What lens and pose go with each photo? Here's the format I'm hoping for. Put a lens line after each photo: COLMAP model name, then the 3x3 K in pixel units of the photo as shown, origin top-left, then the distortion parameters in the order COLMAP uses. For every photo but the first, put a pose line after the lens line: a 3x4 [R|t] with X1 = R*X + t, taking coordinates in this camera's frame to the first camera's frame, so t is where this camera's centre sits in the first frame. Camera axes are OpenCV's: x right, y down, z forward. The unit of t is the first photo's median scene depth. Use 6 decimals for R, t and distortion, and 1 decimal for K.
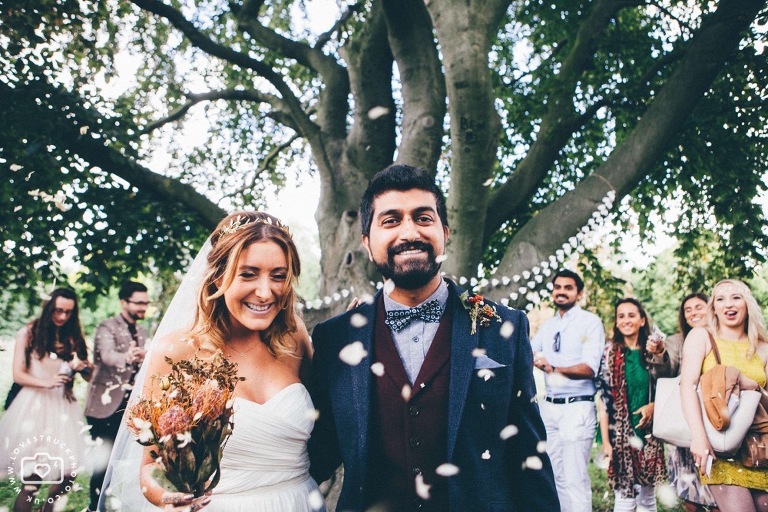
lens RADIAL K [[525.9, 0, 384.0], [0, 525.9, 256.0], [0, 0, 1]] dist [-0.127681, 0.141798]
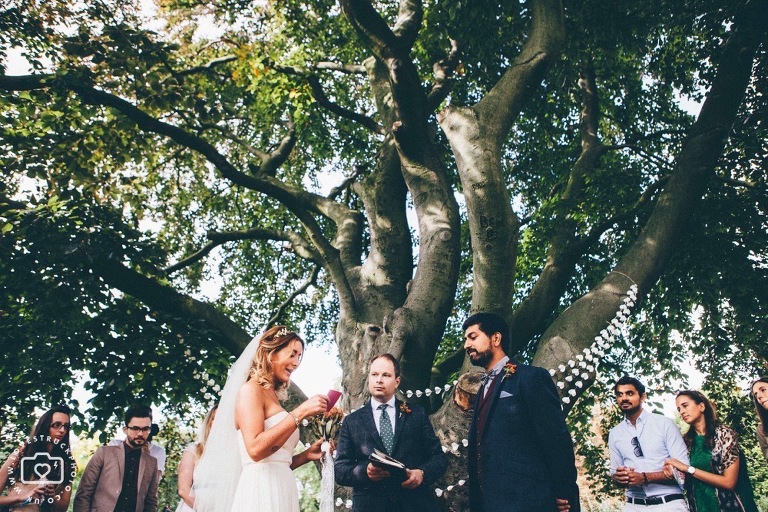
lens RADIAL K [[525.9, 0, 384.0], [0, 525.9, 256.0], [0, 0, 1]] dist [-0.127681, 0.141798]
pose [[0.999056, -0.043424, -0.001010, -0.038501], [0.040767, 0.945442, -0.323231, 0.114180], [0.014990, 0.322885, 0.946320, 0.021216]]
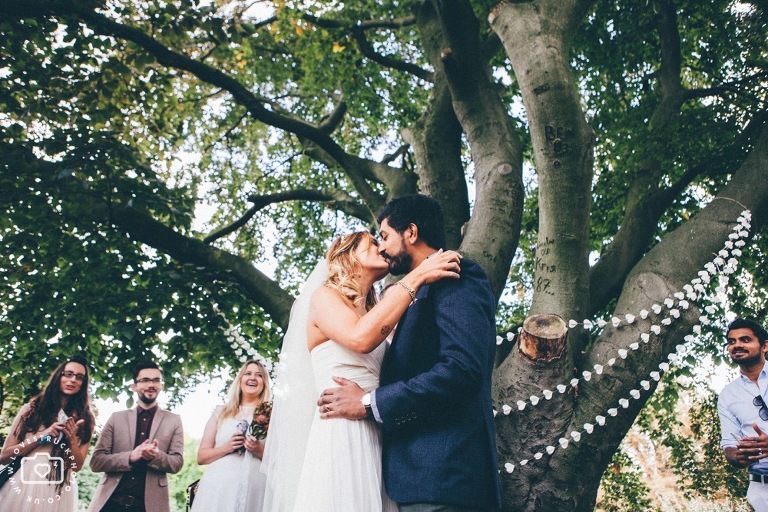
lens RADIAL K [[526.2, 0, 384.0], [0, 526.2, 256.0], [0, 0, 1]] dist [-0.110205, 0.081255]
pose [[0.989857, -0.068239, -0.124606, -0.018794], [0.024702, 0.946398, -0.322056, 0.164251], [0.139904, 0.315712, 0.938485, 0.184259]]
